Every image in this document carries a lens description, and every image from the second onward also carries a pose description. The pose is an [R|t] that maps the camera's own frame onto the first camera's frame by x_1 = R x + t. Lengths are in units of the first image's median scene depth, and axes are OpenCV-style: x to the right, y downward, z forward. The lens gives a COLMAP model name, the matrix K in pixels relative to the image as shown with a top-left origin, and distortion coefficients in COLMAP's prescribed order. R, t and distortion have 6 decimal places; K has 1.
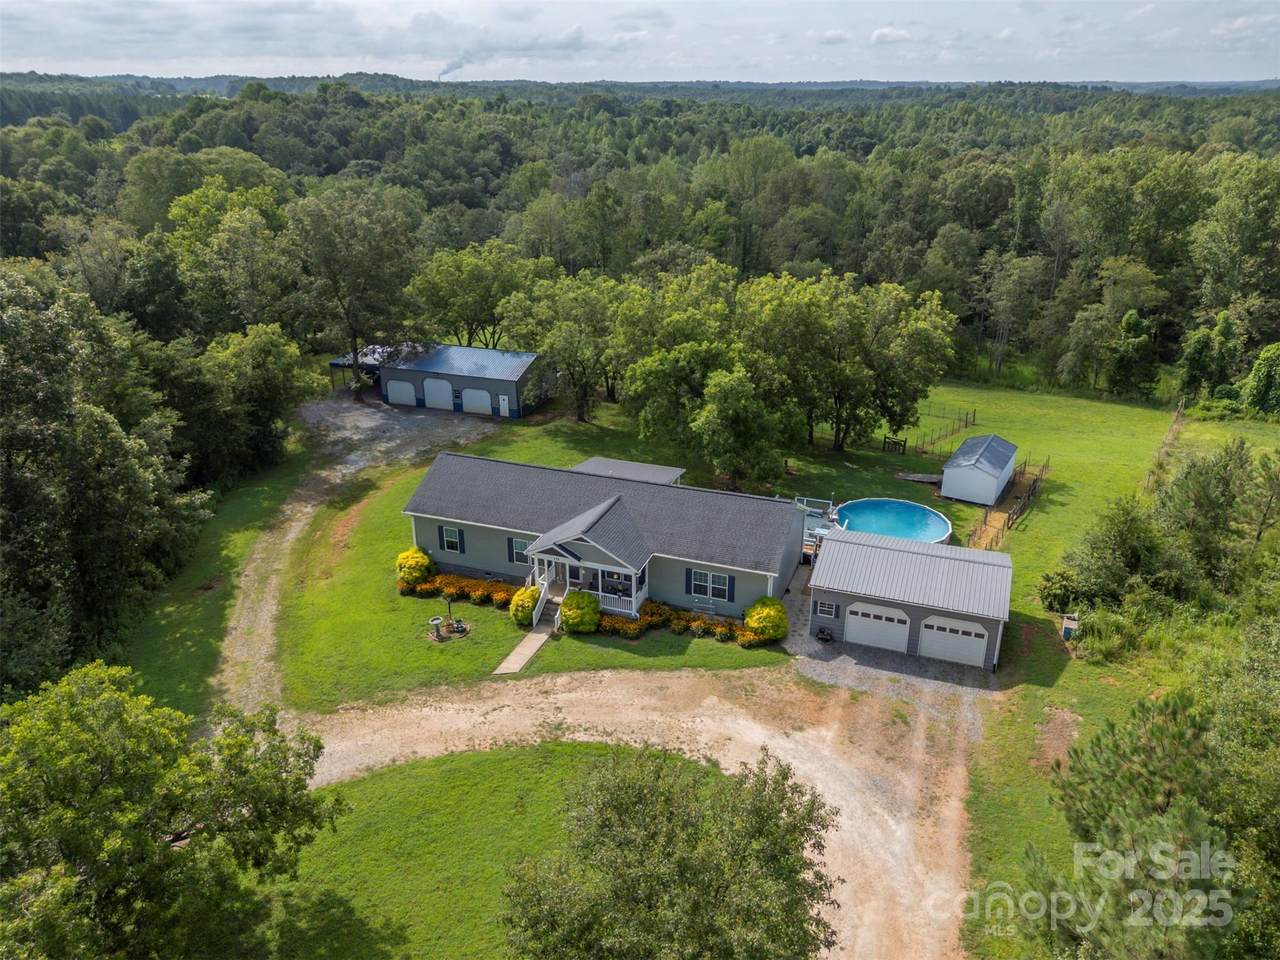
lens RADIAL K [[875.8, 0, 640.0], [0, 875.8, 480.0], [0, 0, 1]] dist [0.060109, -0.000512]
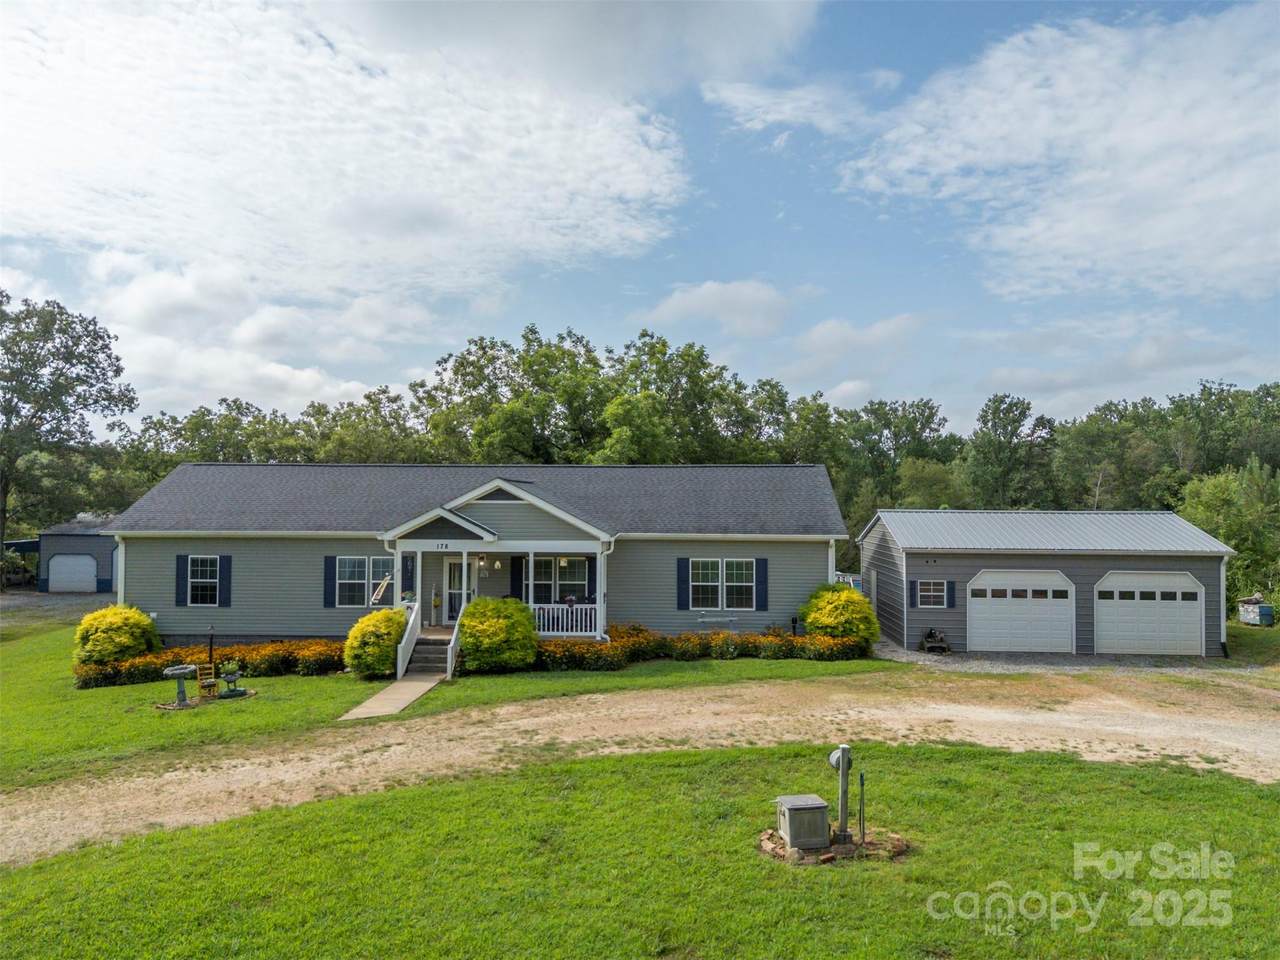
lens RADIAL K [[925.9, 0, 640.0], [0, 925.9, 480.0], [0, 0, 1]] dist [0.075120, -0.071523]
pose [[0.955277, 0.000135, 0.295713, -0.152648], [0.110946, 0.926788, -0.358824, 0.276855], [-0.274112, 0.375584, 0.885325, 0.482660]]
